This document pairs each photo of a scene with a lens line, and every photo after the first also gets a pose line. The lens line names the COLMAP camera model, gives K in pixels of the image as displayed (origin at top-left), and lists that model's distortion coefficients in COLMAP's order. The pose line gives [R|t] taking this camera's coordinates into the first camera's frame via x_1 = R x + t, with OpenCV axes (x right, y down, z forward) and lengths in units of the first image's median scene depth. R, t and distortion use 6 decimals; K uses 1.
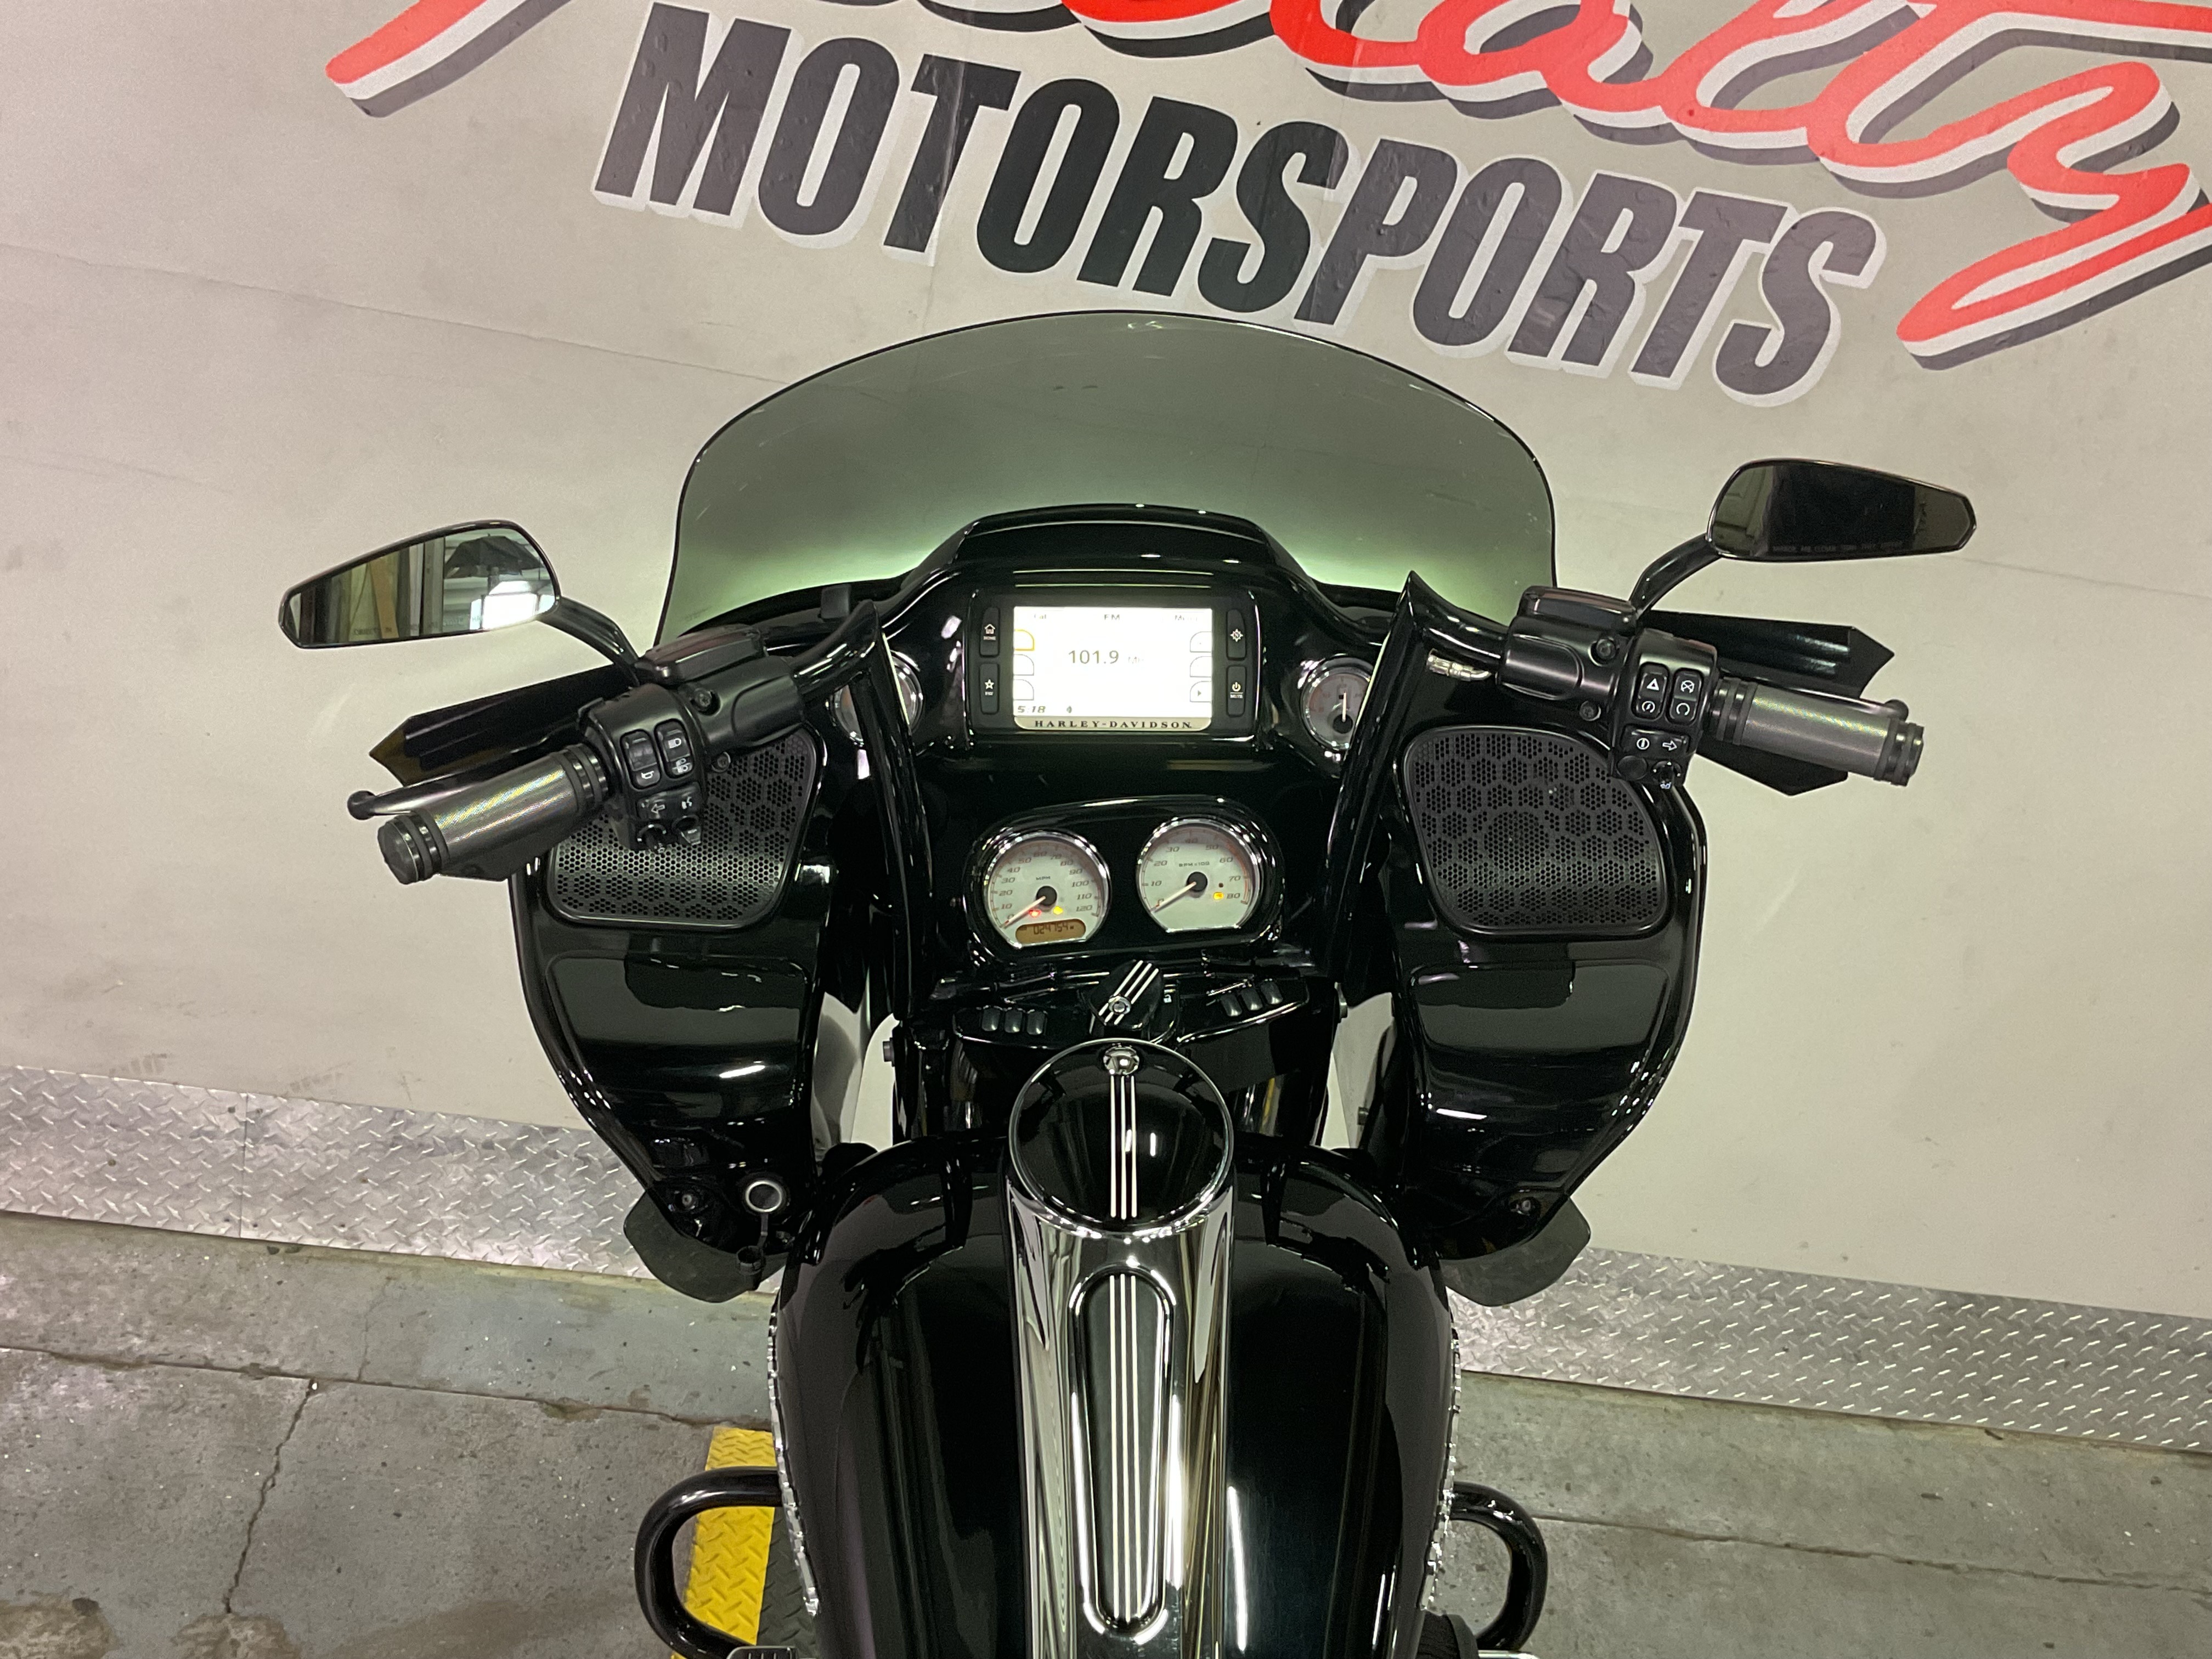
lens RADIAL K [[2301.0, 0, 1113.8], [0, 2301.0, 833.2], [0, 0, 1]] dist [0.145928, -0.340285]
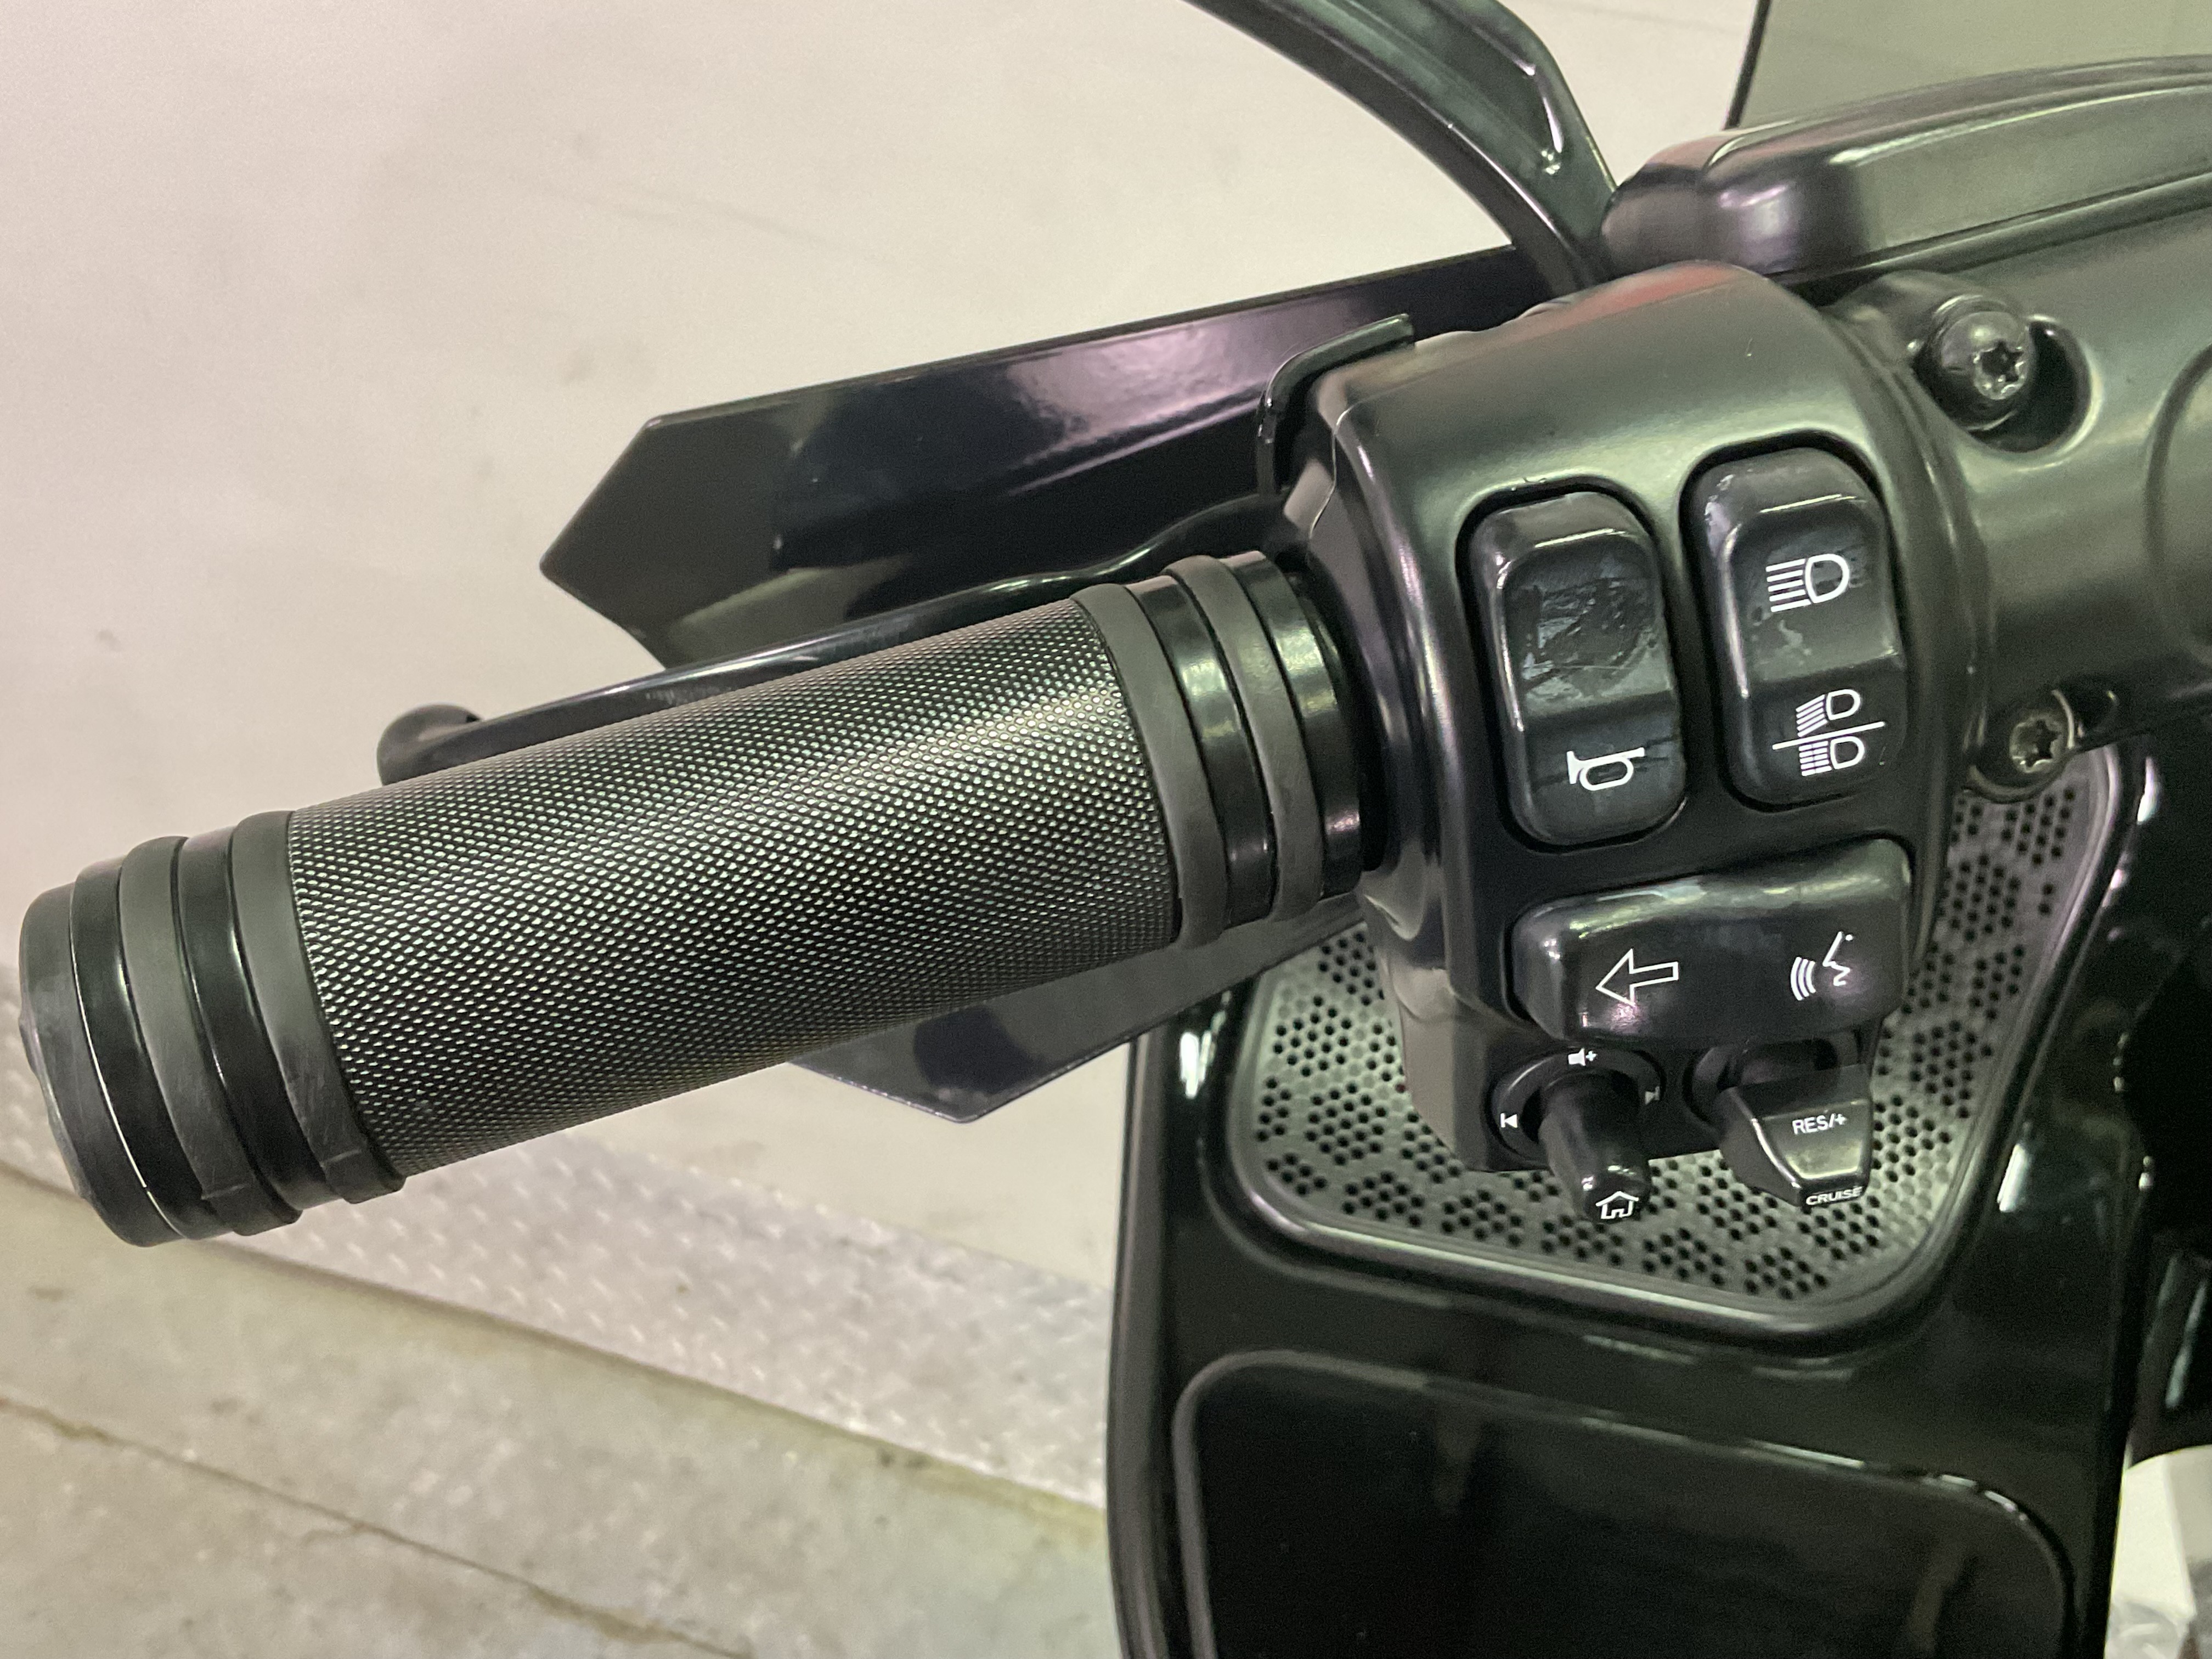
lens RADIAL K [[2368.5, 0, 1106.0], [0, 2368.5, 829.5], [0, 0, 1]] dist [0.004688, 2.018118]
pose [[0.927203, 0.111256, -0.357654, -0.143475], [-0.117960, 0.993013, 0.003092, -0.014058], [0.355499, 0.039322, 0.933849, 0.685618]]
